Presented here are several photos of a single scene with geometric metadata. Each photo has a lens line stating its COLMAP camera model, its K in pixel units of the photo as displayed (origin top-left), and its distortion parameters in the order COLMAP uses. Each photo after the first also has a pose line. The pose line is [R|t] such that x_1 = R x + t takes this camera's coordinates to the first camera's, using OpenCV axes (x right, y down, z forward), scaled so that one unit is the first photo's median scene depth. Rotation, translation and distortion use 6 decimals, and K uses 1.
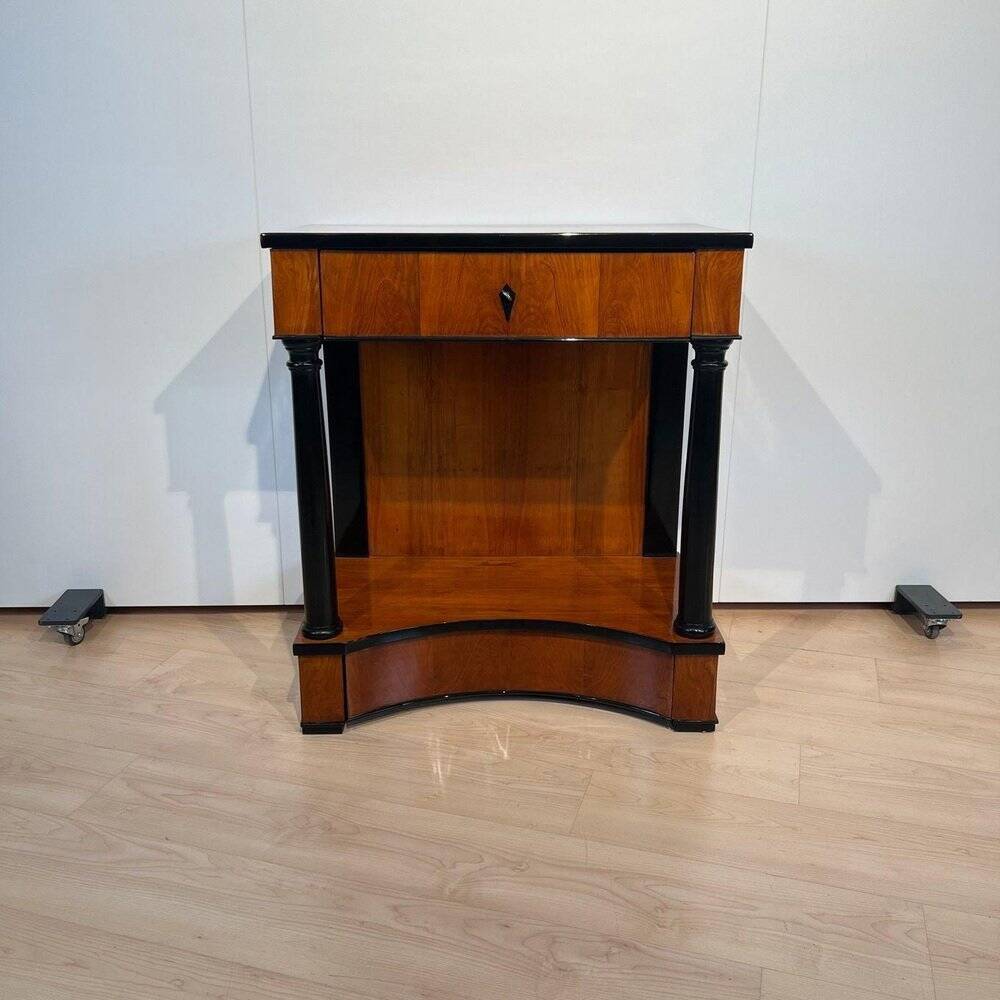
lens RADIAL K [[1018.1, 0, 505.5], [0, 1018.1, 505.5], [0, 0, 1]] dist [0.030842, 0.000000]
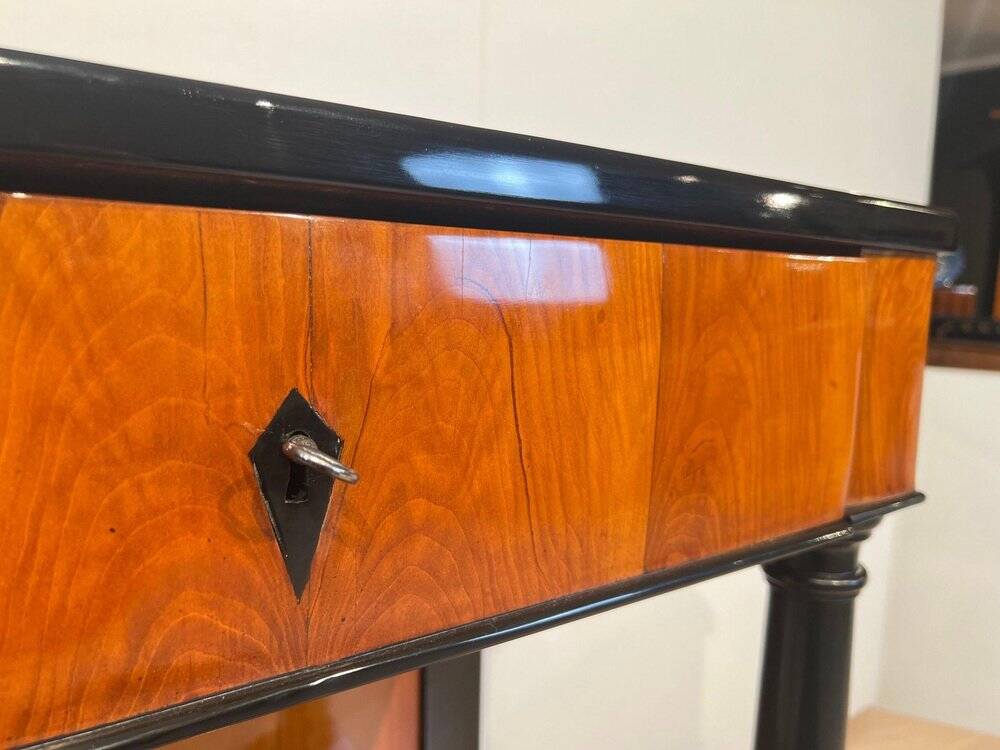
lens RADIAL K [[765.3, 0, 498.8], [0, 765.3, 380.0], [0, 0, 1]] dist [0.011878, -0.000150]
pose [[0.809290, -0.048399, 0.585413, -0.041876], [0.155850, 0.978574, -0.134548, -0.173702], [-0.566358, 0.200125, 0.799493, 0.775360]]
